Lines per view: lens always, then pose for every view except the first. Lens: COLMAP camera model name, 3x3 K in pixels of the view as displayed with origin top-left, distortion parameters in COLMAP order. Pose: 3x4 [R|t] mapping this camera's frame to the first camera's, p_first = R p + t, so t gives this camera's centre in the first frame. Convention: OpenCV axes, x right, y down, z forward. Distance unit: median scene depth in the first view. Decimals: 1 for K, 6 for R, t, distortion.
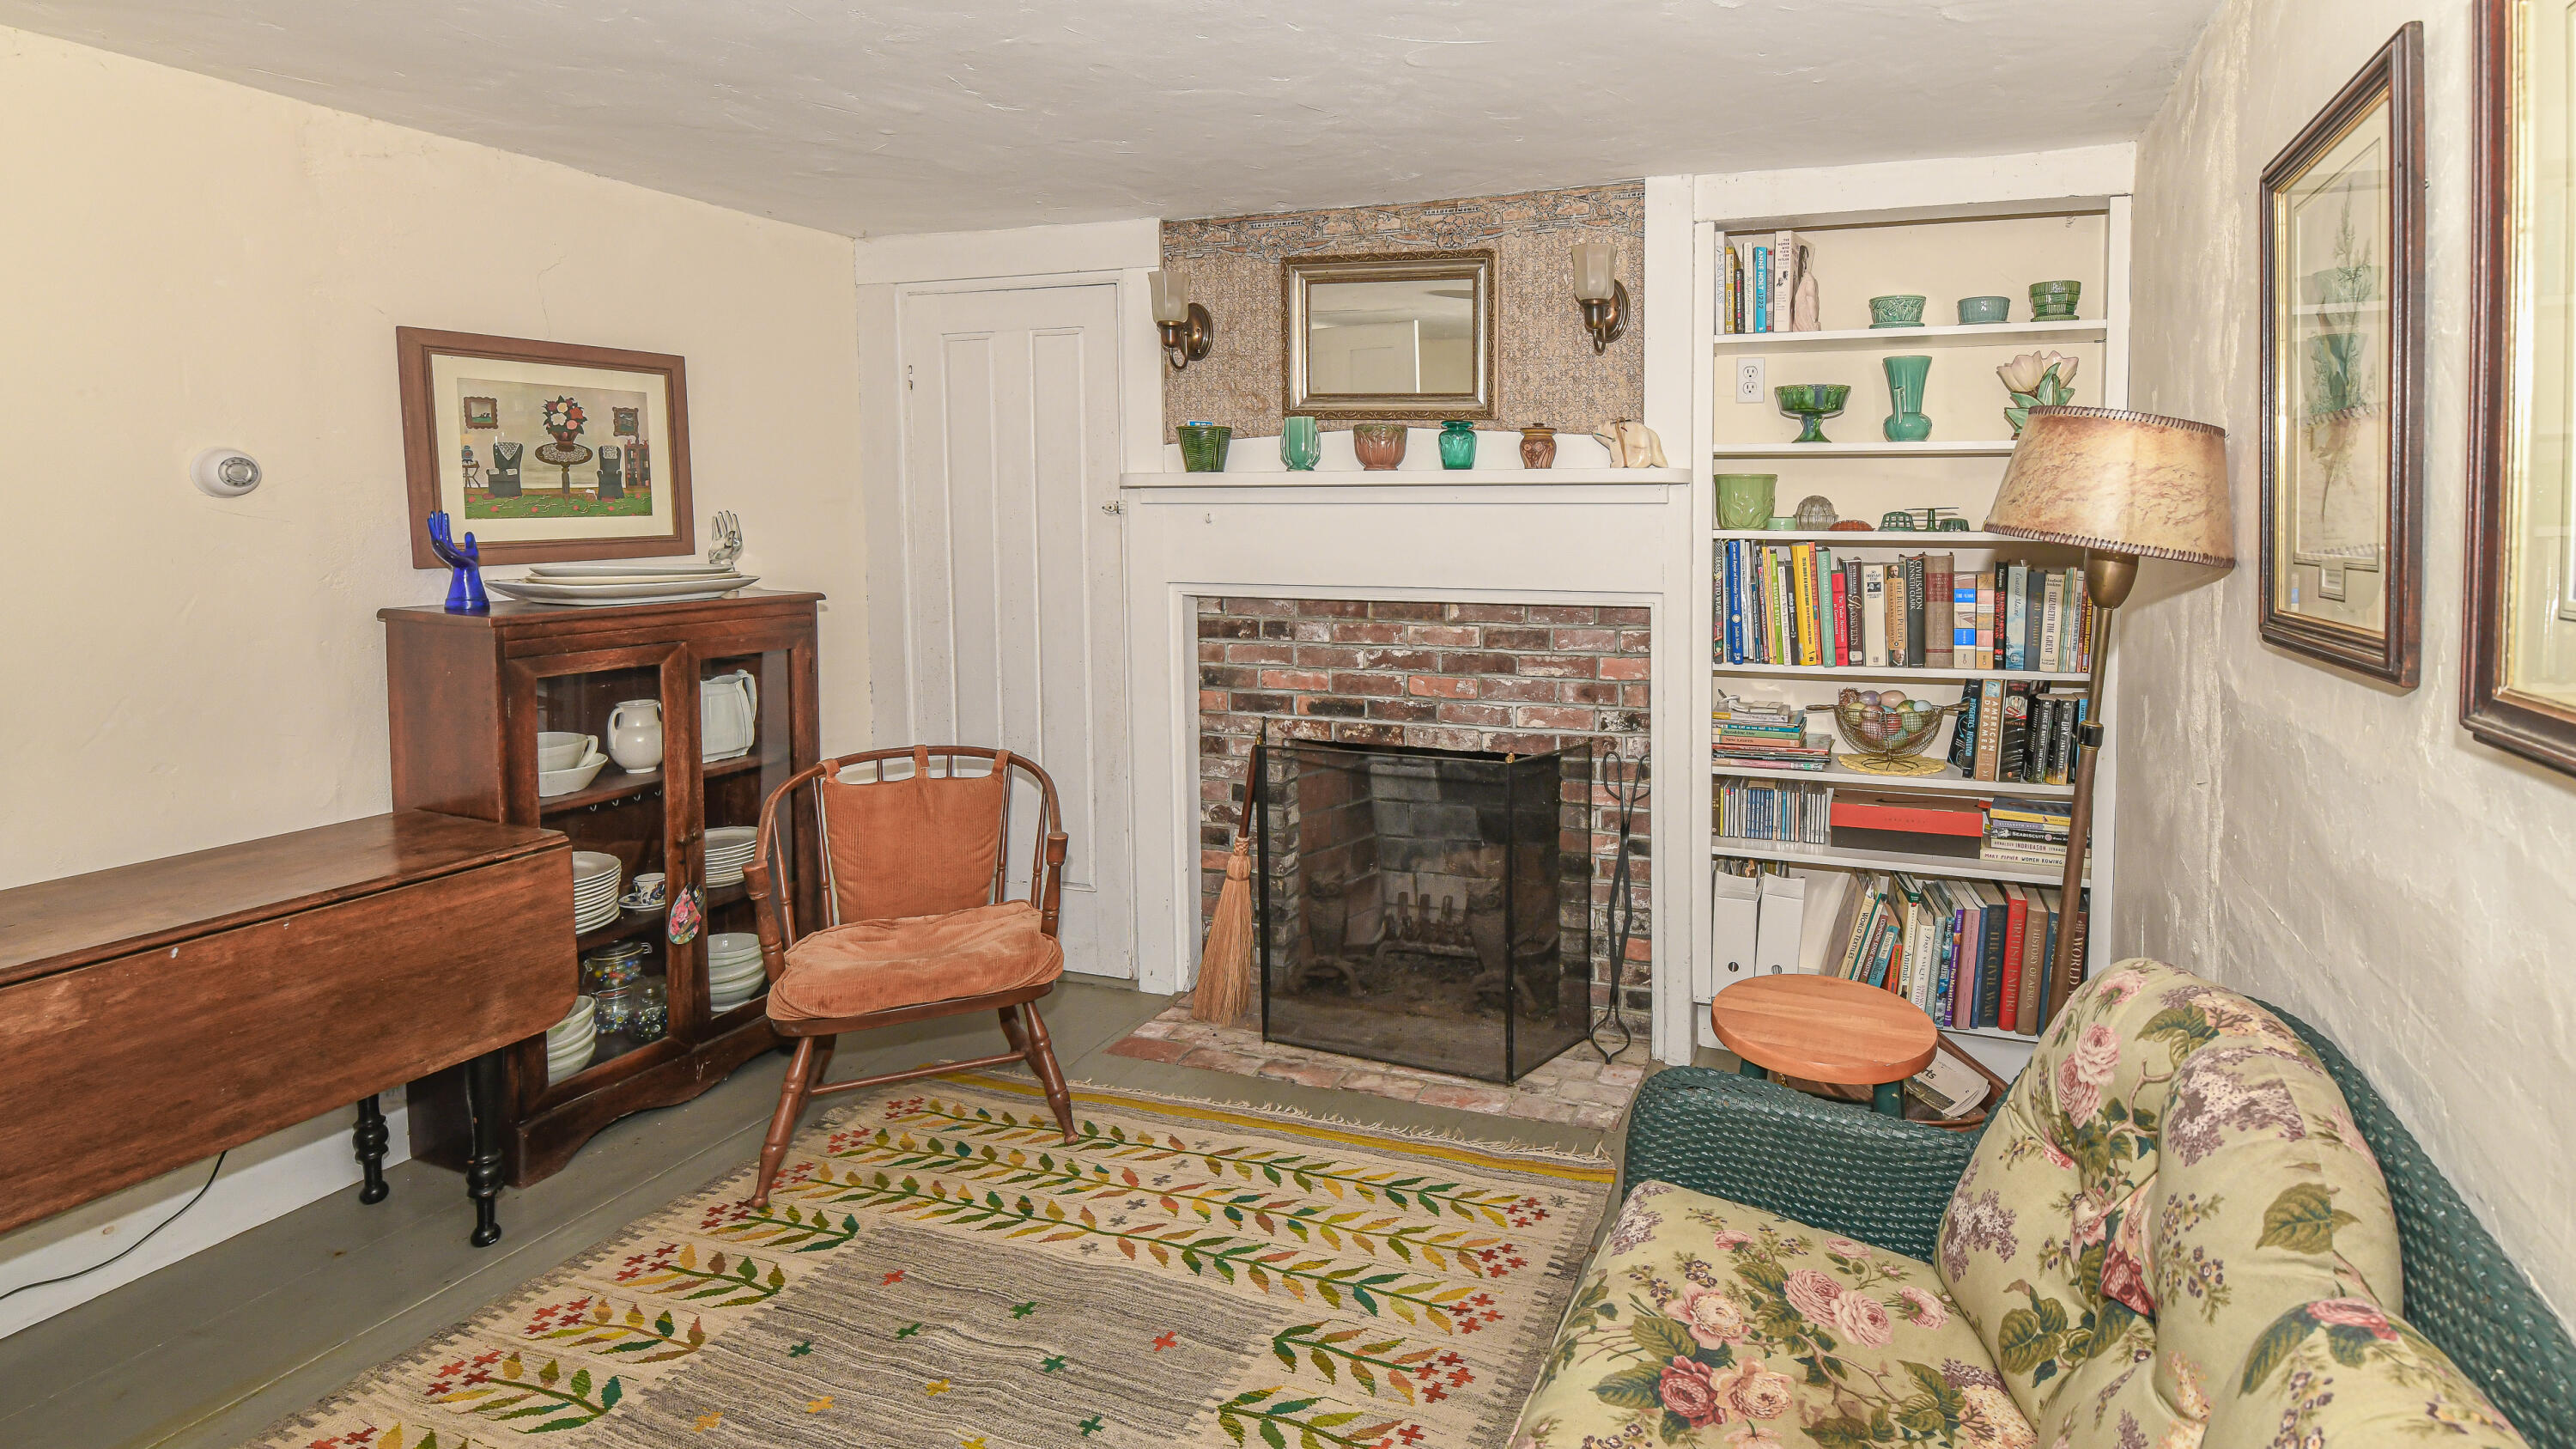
lens RADIAL K [[1149.3, 0, 1288.0], [0, 1149.3, 724.5], [0, 0, 1]] dist [-0.009571, -0.000204]
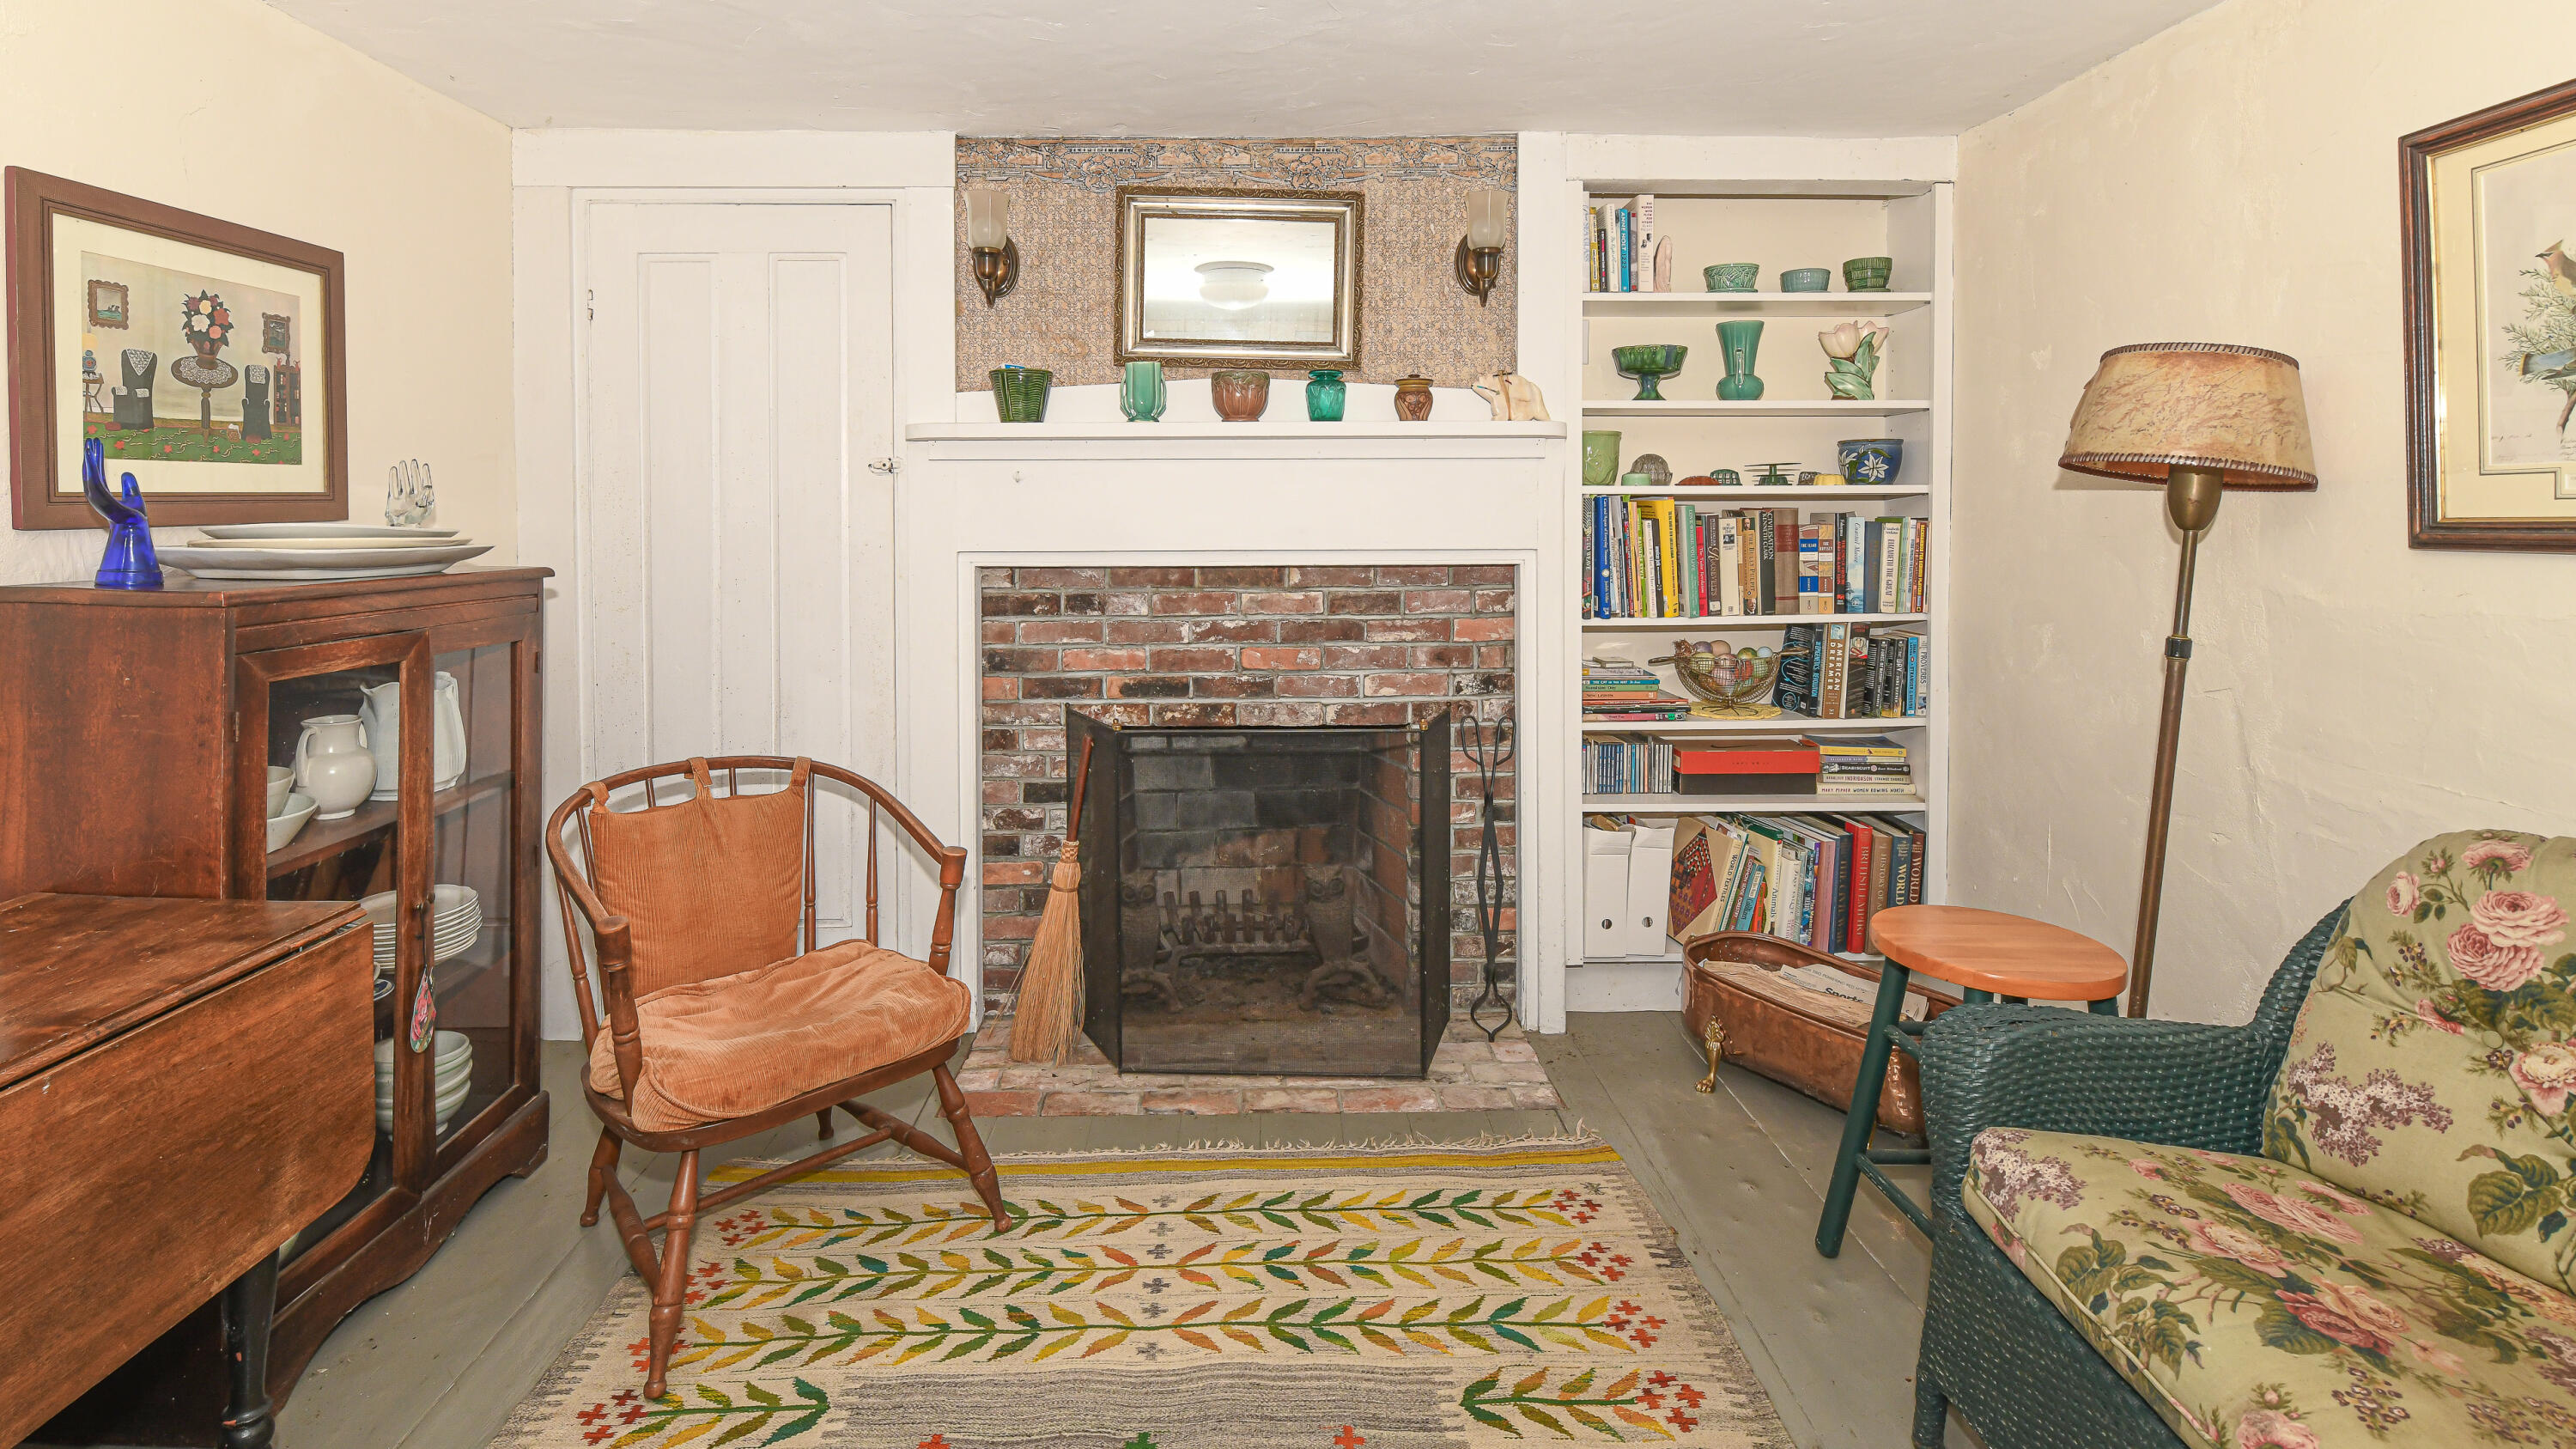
lens RADIAL K [[1216.8, 0, 1289.0], [0, 1216.8, 653.4], [0, 0, 1]] dist [-0.009714, -0.005366]
pose [[0.946357, -0.042830, 0.320271, -0.219450], [0.059227, 0.997376, -0.041629, 0.005722], [-0.317648, 0.058365, 0.946411, 0.087720]]
